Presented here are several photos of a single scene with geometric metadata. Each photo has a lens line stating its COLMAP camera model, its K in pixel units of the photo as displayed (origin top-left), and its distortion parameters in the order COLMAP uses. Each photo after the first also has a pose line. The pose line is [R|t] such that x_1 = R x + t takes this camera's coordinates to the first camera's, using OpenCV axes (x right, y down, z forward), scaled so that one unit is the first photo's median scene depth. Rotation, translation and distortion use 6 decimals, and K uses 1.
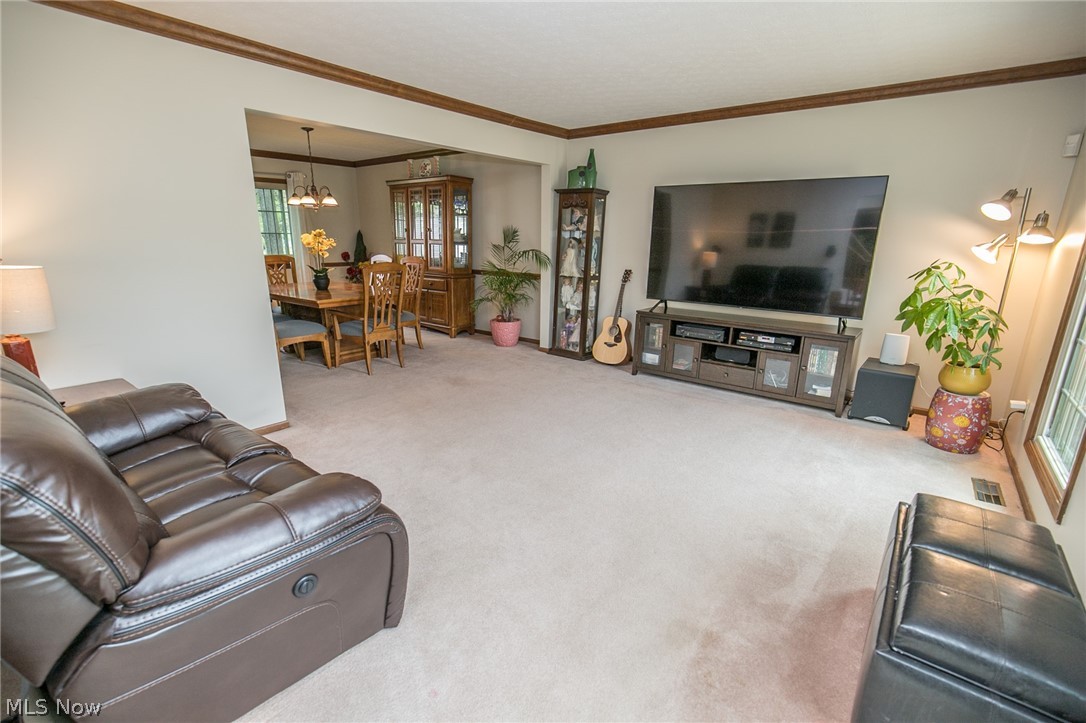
lens RADIAL K [[490.2, 0, 542.2], [0, 490.2, 372.0], [0, 0, 1]] dist [-0.012812, 0.001195]
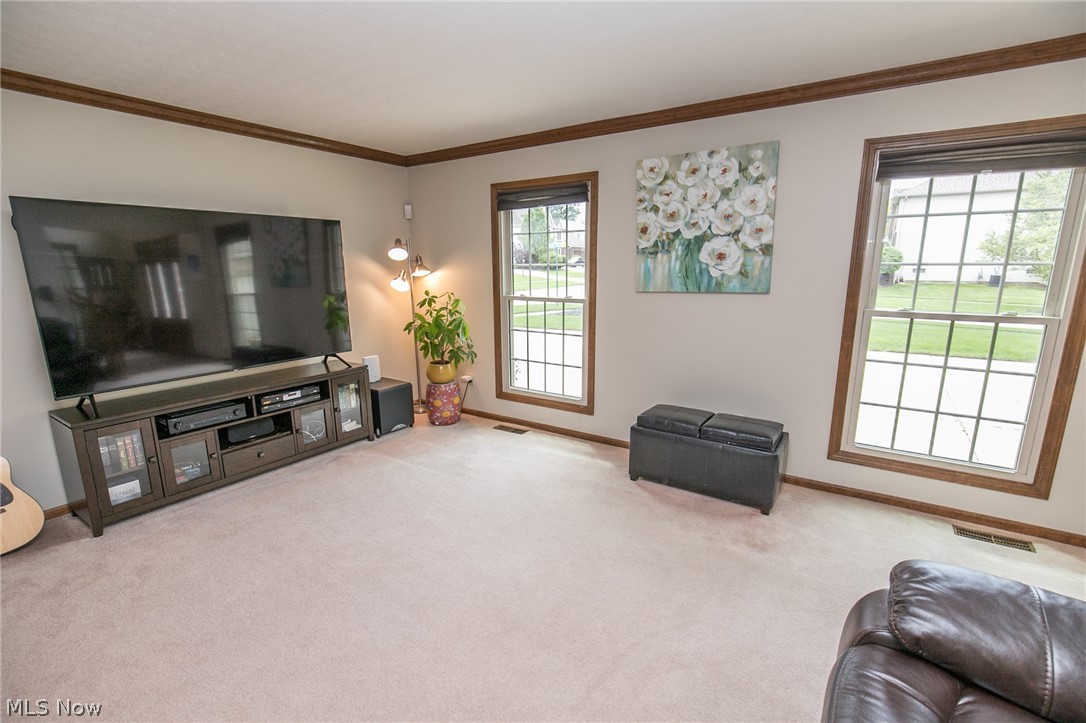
lens RADIAL K [[490.2, 0, 542.2], [0, 490.2, 372.0], [0, 0, 1]] dist [-0.012812, 0.001195]
pose [[-0.080150, -0.229093, 0.970099, -0.394032], [0.269450, 0.932018, 0.242362, -0.188482], [-0.959673, 0.280819, -0.012972, 0.550266]]
